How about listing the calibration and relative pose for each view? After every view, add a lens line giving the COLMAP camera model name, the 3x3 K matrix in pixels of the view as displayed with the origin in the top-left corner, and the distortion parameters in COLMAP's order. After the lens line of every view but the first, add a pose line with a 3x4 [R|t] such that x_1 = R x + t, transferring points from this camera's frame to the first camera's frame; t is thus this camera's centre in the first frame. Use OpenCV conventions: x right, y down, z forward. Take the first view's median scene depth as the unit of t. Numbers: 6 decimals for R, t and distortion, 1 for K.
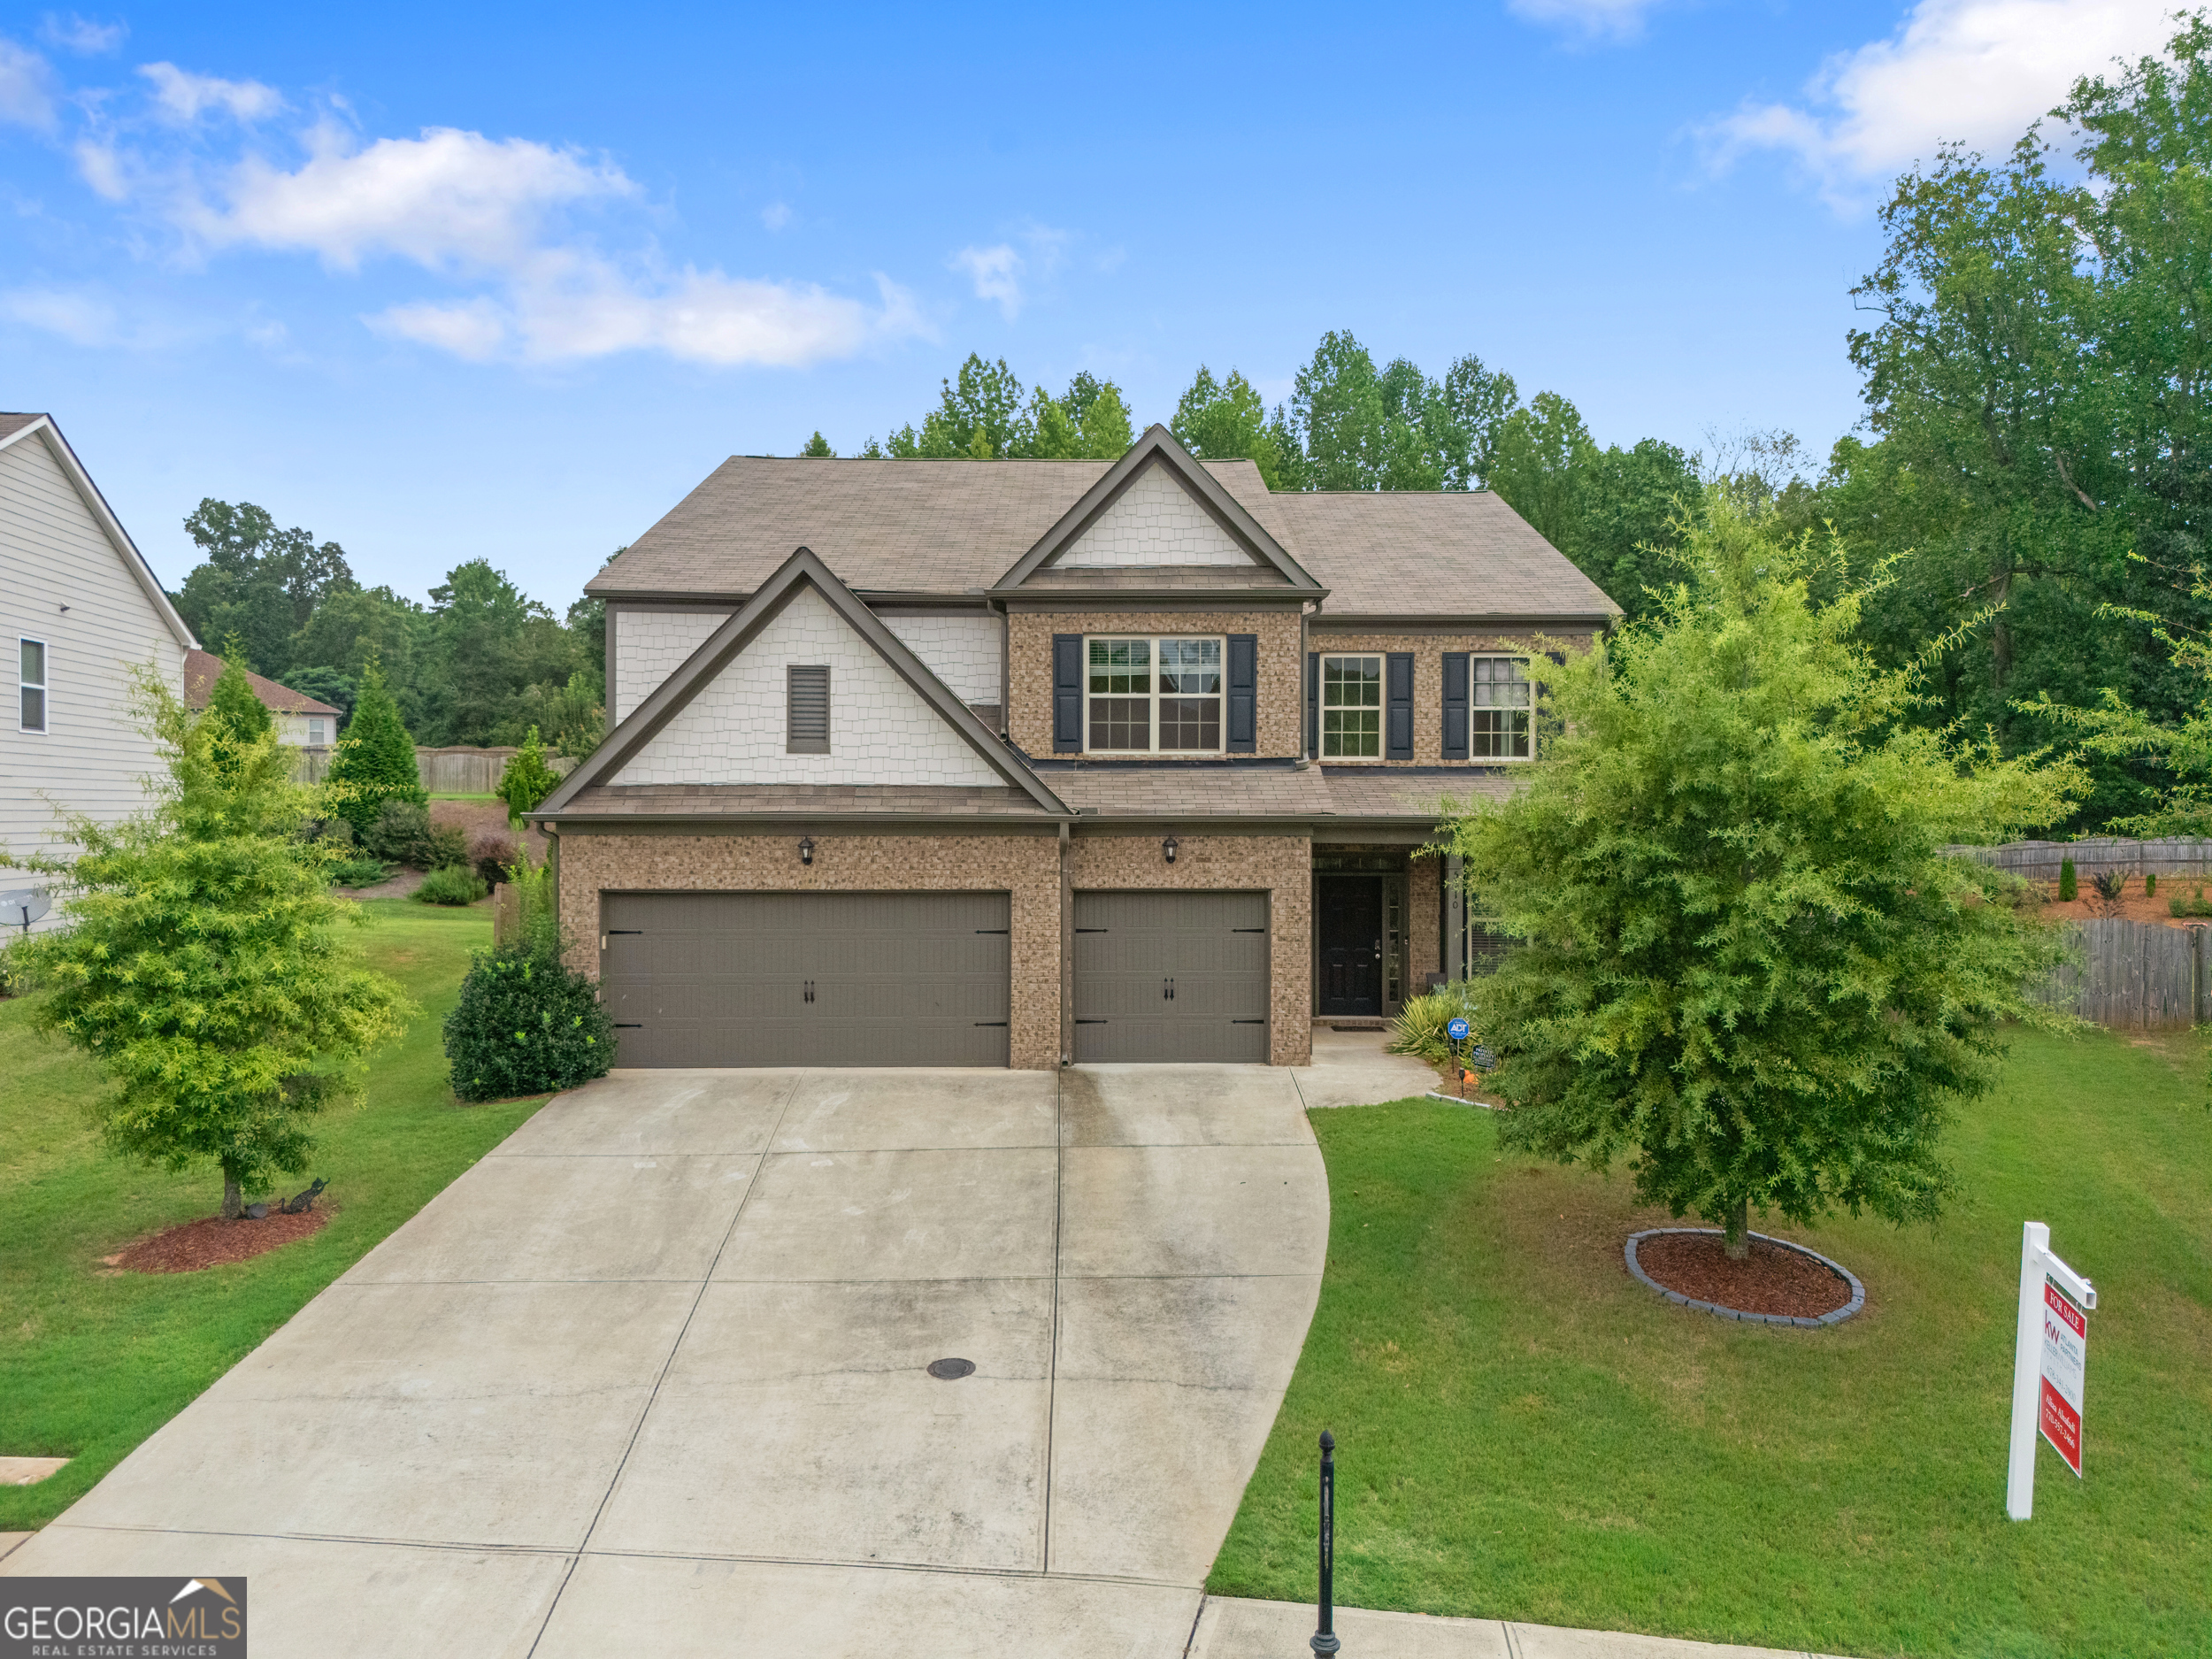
lens RADIAL K [[1647.8, 0, 1119.0], [0, 1647.8, 832.3], [0, 0, 1]] dist [0.054185, -0.047986]
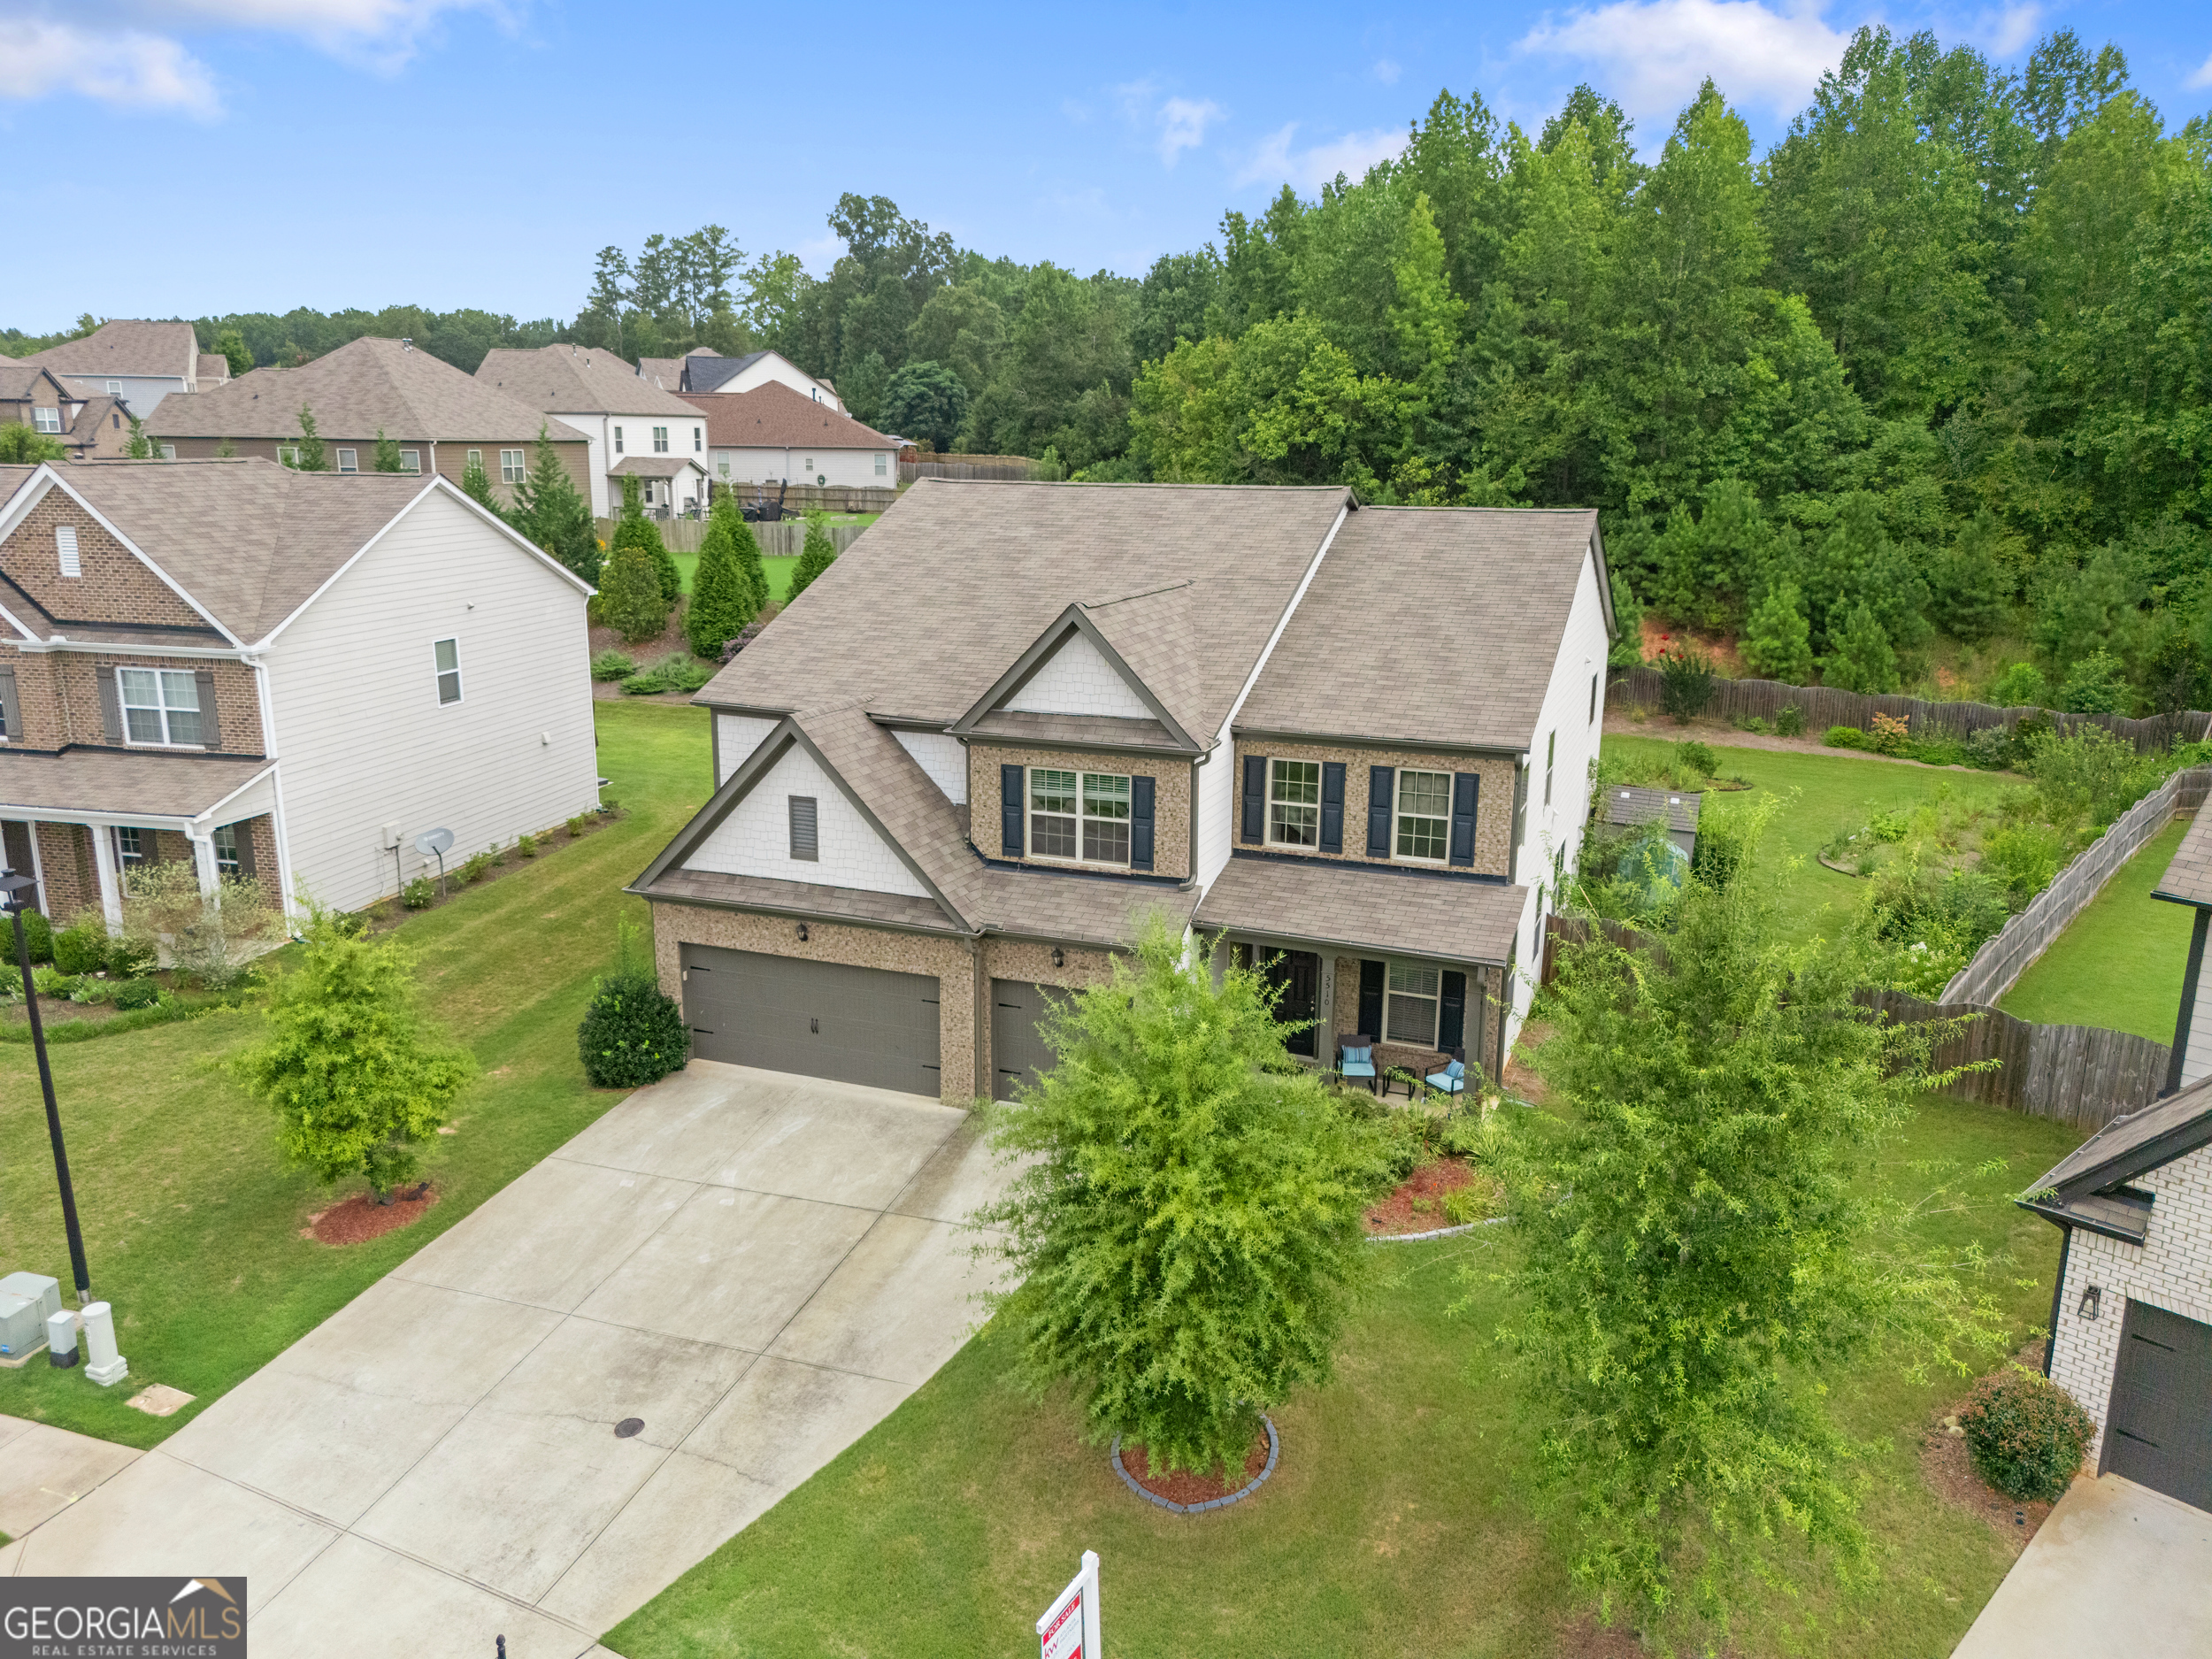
lens RADIAL K [[1647.8, 0, 1107.8], [0, 1647.8, 824.8], [0, 0, 1]] dist [0.054185, -0.047986]
pose [[0.926011, 0.093890, -0.365633, 0.520438], [-0.010722, 0.974726, 0.223145, -0.372478], [0.377343, -0.202714, 0.903614, -0.113433]]
